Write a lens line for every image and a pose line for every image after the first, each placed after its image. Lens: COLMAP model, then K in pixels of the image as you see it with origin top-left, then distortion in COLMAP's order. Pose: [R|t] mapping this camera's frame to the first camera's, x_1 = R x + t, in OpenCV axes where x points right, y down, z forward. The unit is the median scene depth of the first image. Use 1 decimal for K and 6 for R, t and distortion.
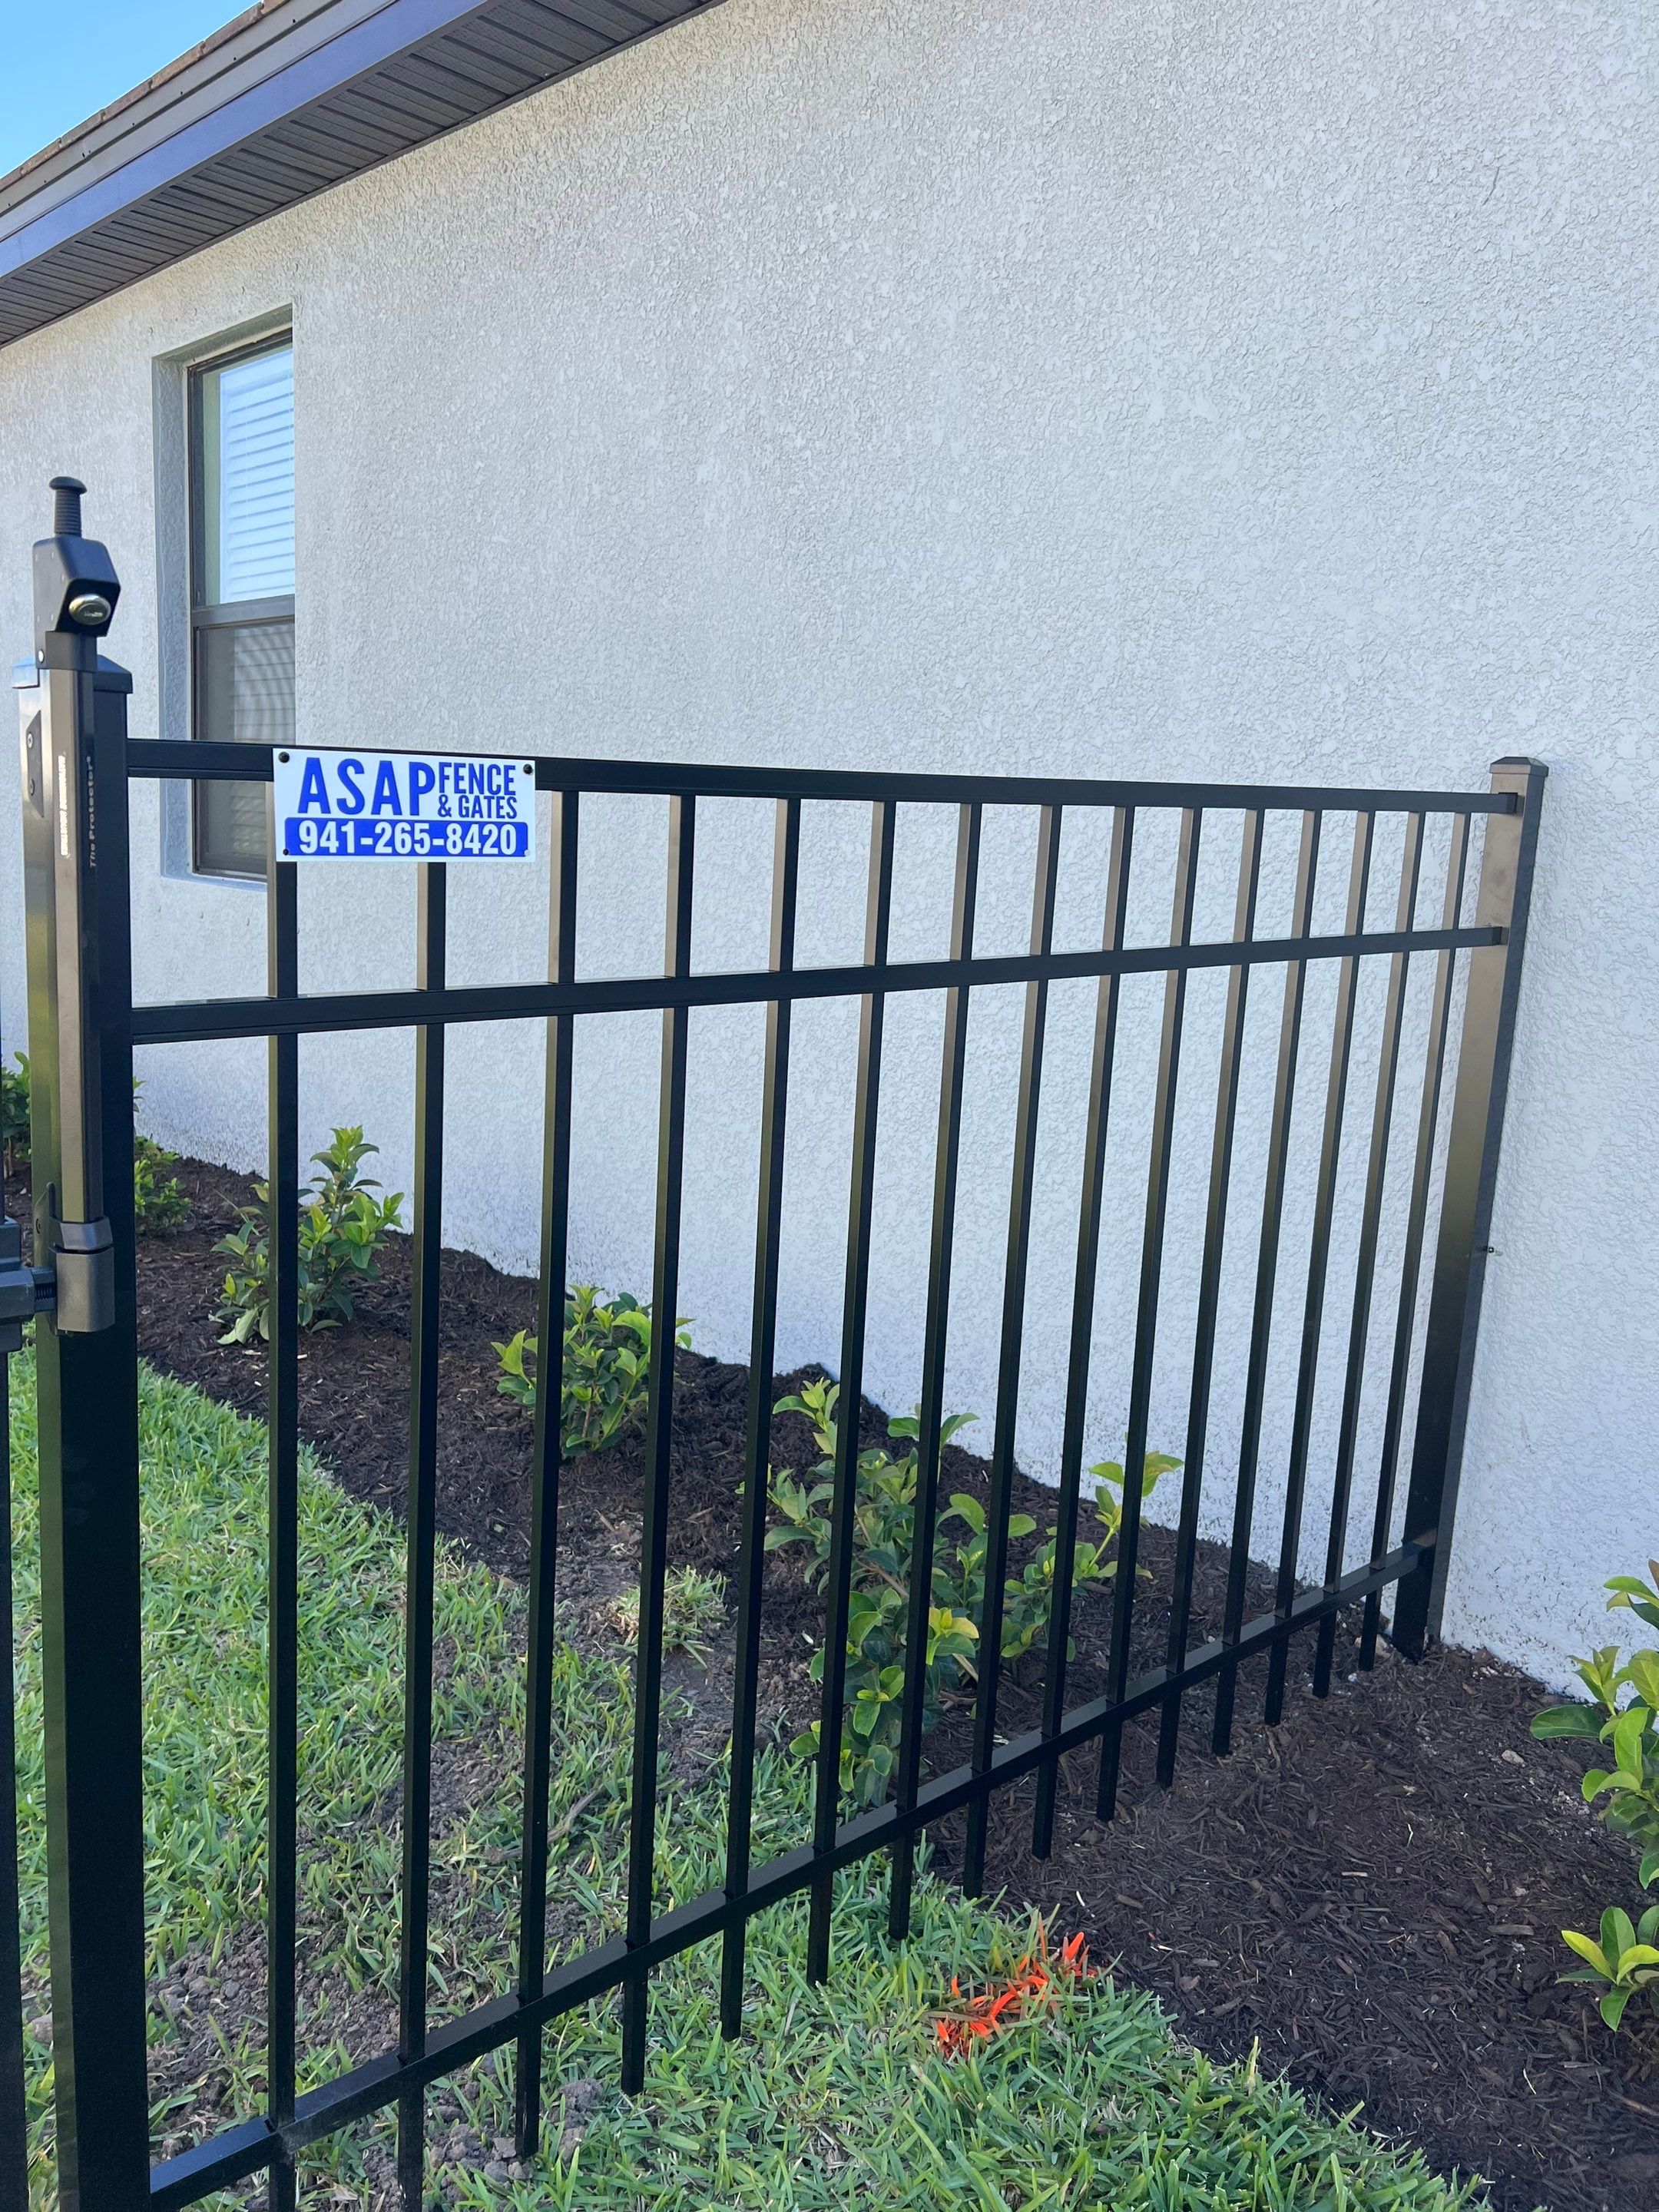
lens RADIAL K [[1667.5, 0, 831.9], [0, 1667.5, 1106.3], [0, 0, 1]] dist [0.010777, 0.003127]
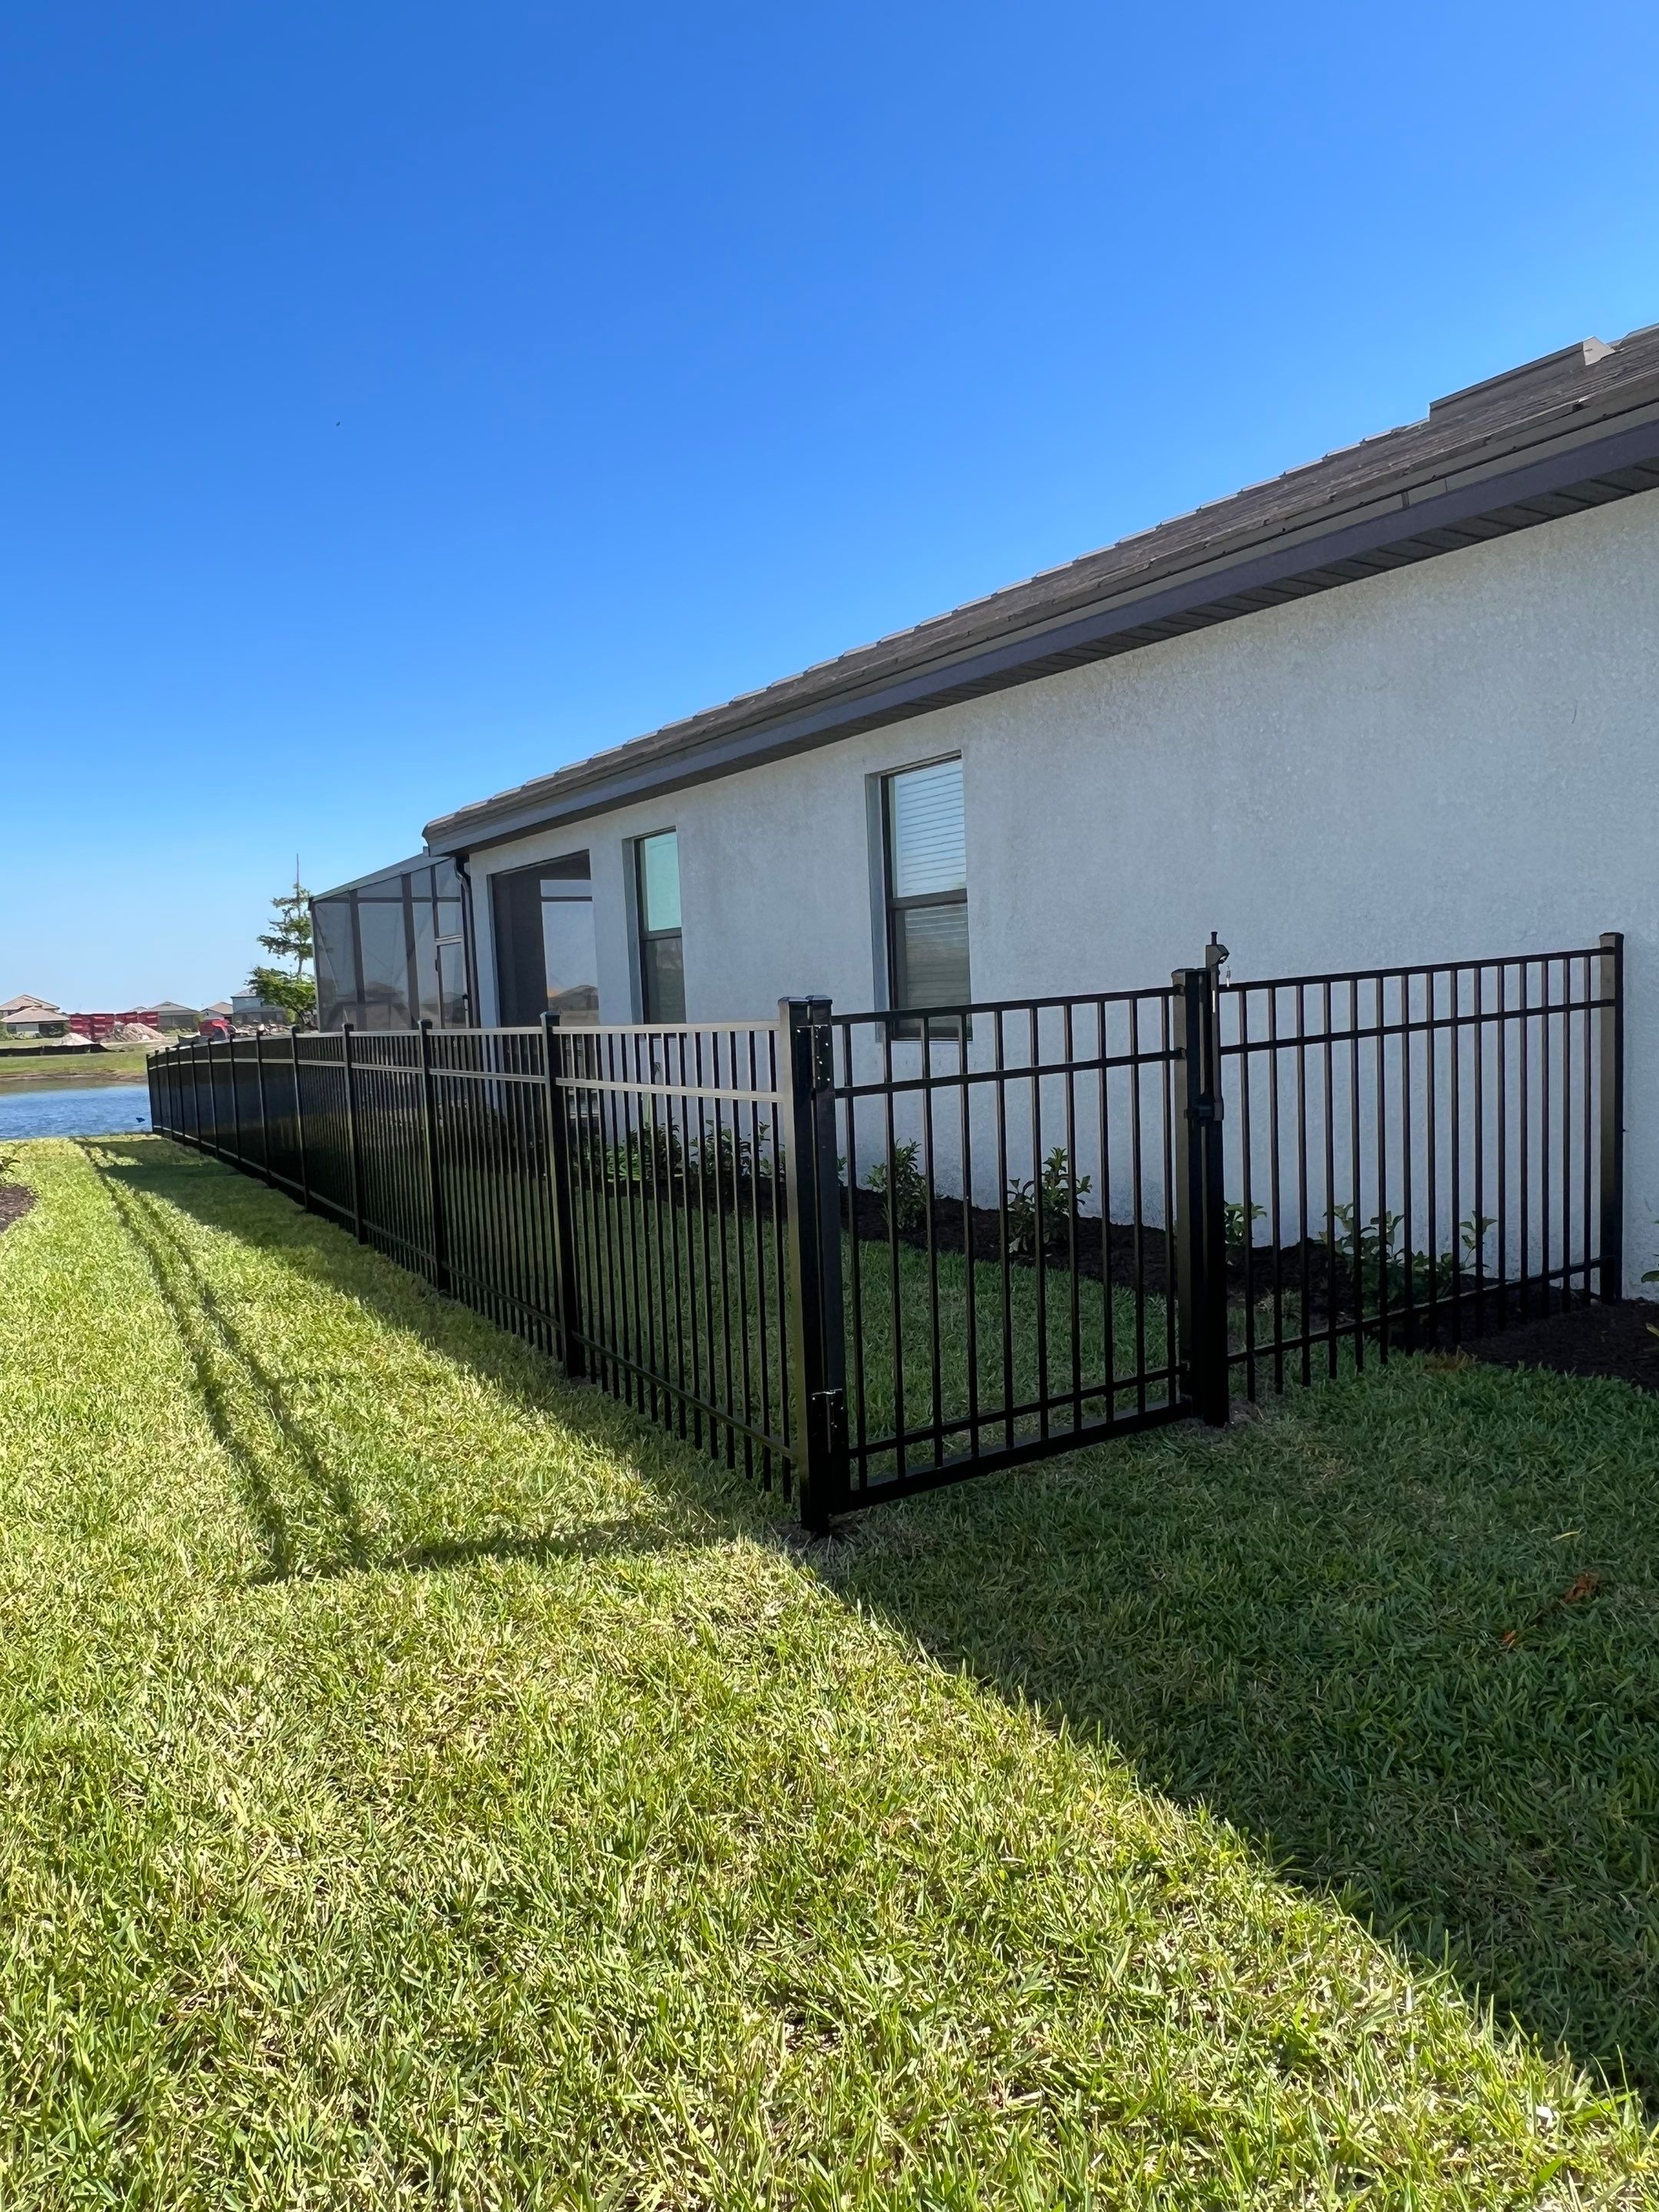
lens RADIAL K [[1452.2, 0, 830.4], [0, 1452.2, 1115.4], [0, 0, 1]] dist [-0.000274, 0.000043]
pose [[0.975828, -0.080158, -0.203309, -0.299088], [0.064043, 0.994351, -0.084648, 0.167100], [0.208946, 0.069581, 0.975449, -1.291004]]
